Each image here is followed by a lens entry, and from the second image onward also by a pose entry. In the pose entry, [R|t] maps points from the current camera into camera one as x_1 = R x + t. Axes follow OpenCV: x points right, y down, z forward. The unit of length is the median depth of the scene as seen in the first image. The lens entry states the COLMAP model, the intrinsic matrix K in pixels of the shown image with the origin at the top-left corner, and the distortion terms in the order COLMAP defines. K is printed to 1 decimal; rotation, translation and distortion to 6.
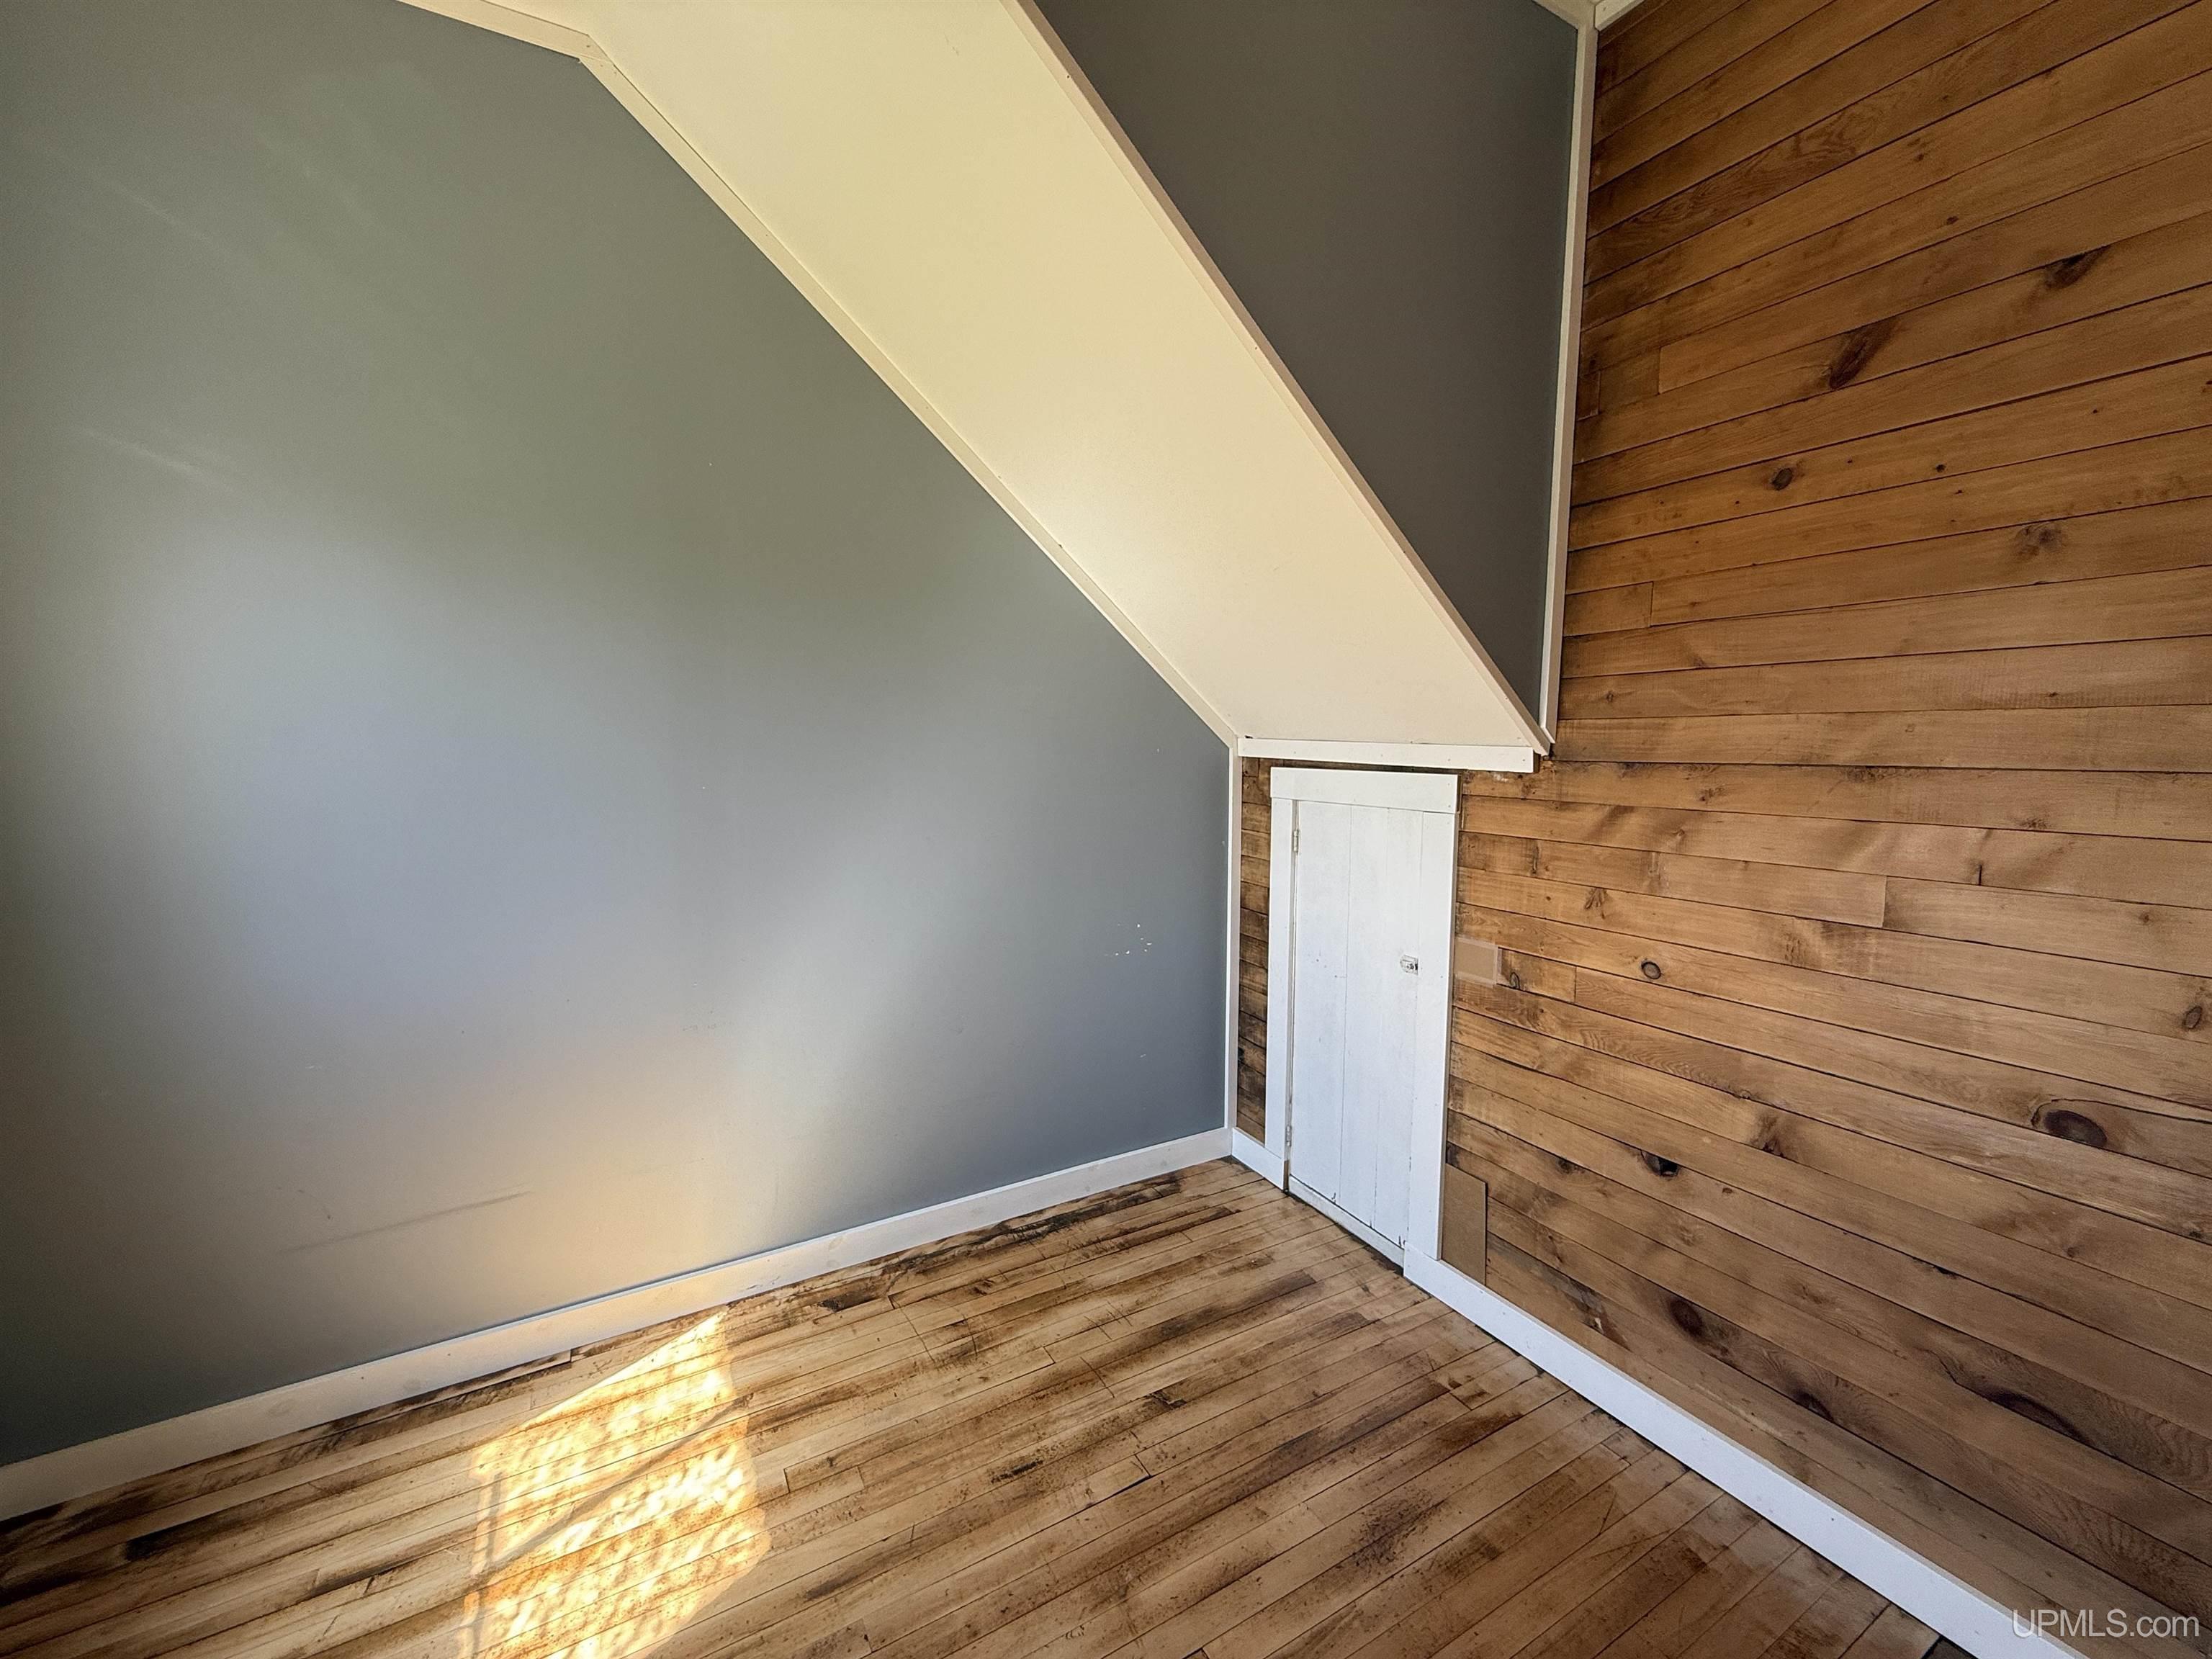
lens RADIAL K [[881.5, 0, 1105.6], [0, 881.5, 832.9], [0, 0, 1]] dist [-0.001459, 0.000577]
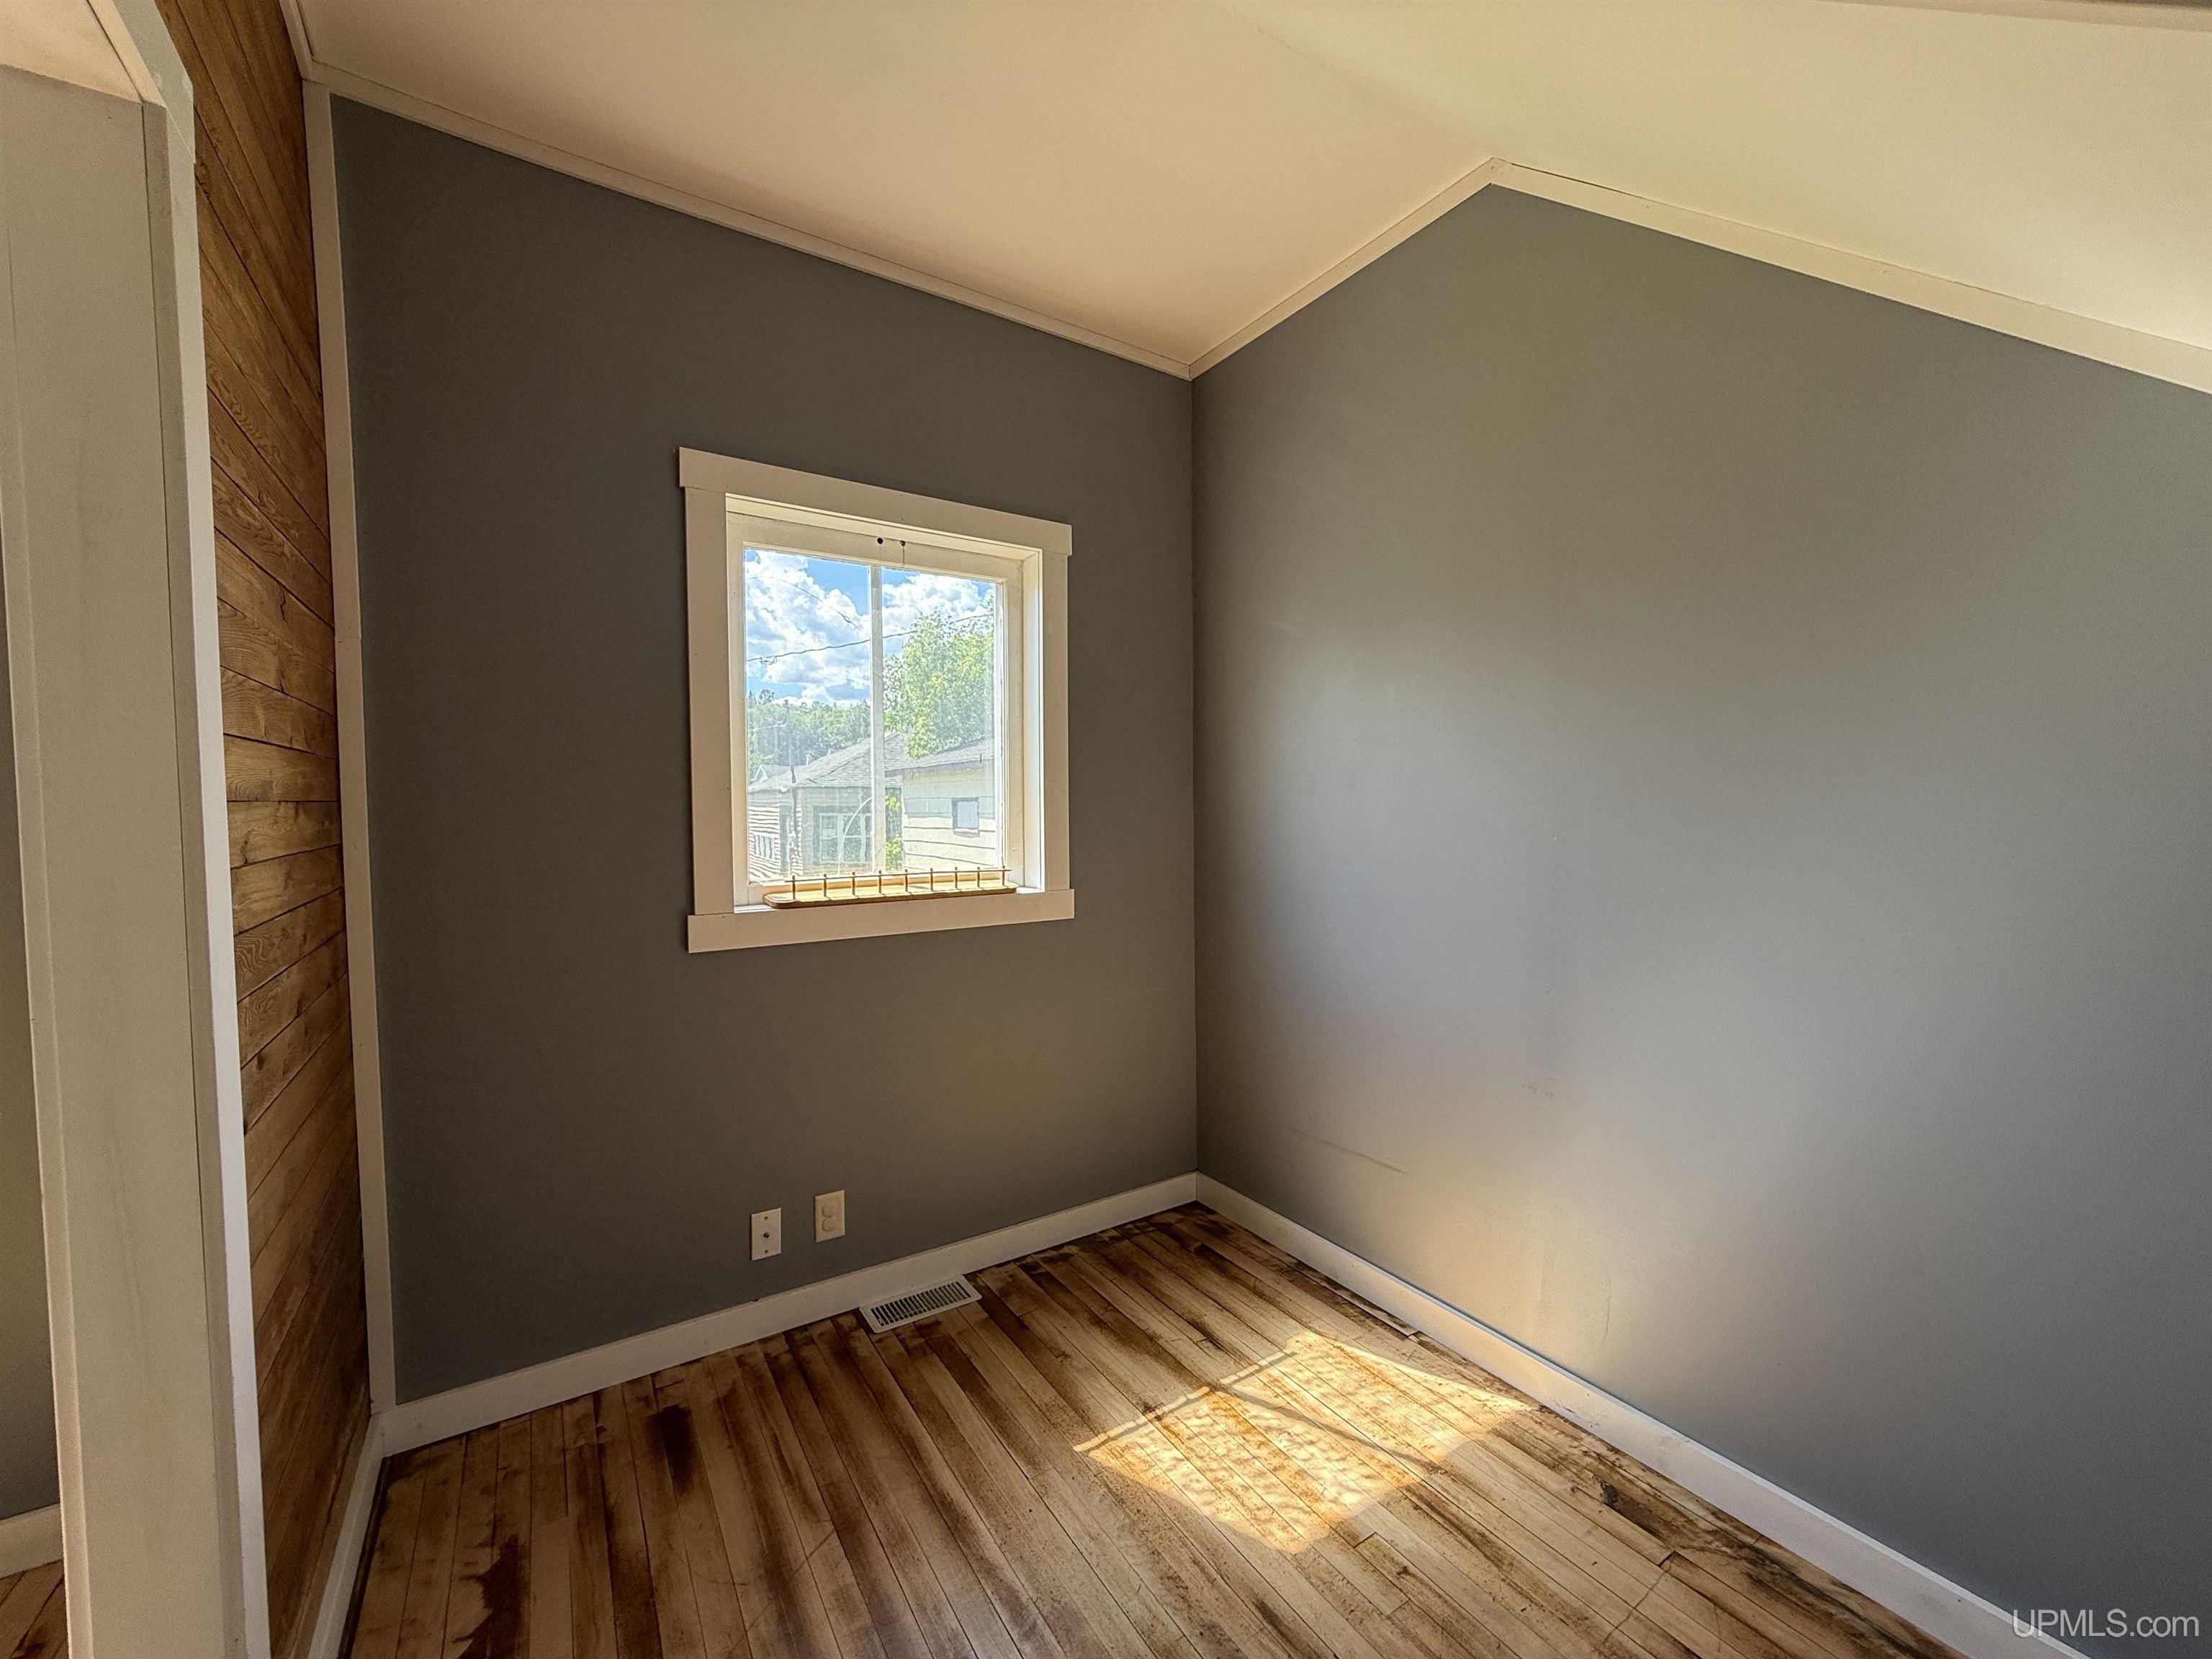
lens RADIAL K [[881.5, 0, 1104.3], [0, 881.5, 834.9], [0, 0, 1]] dist [-0.001459, 0.000577]
pose [[0.051086, 0.039411, -0.997916, 0.529115], [-0.103260, 0.994074, 0.033973, -0.043465], [0.993342, 0.101309, 0.054853, 0.538346]]
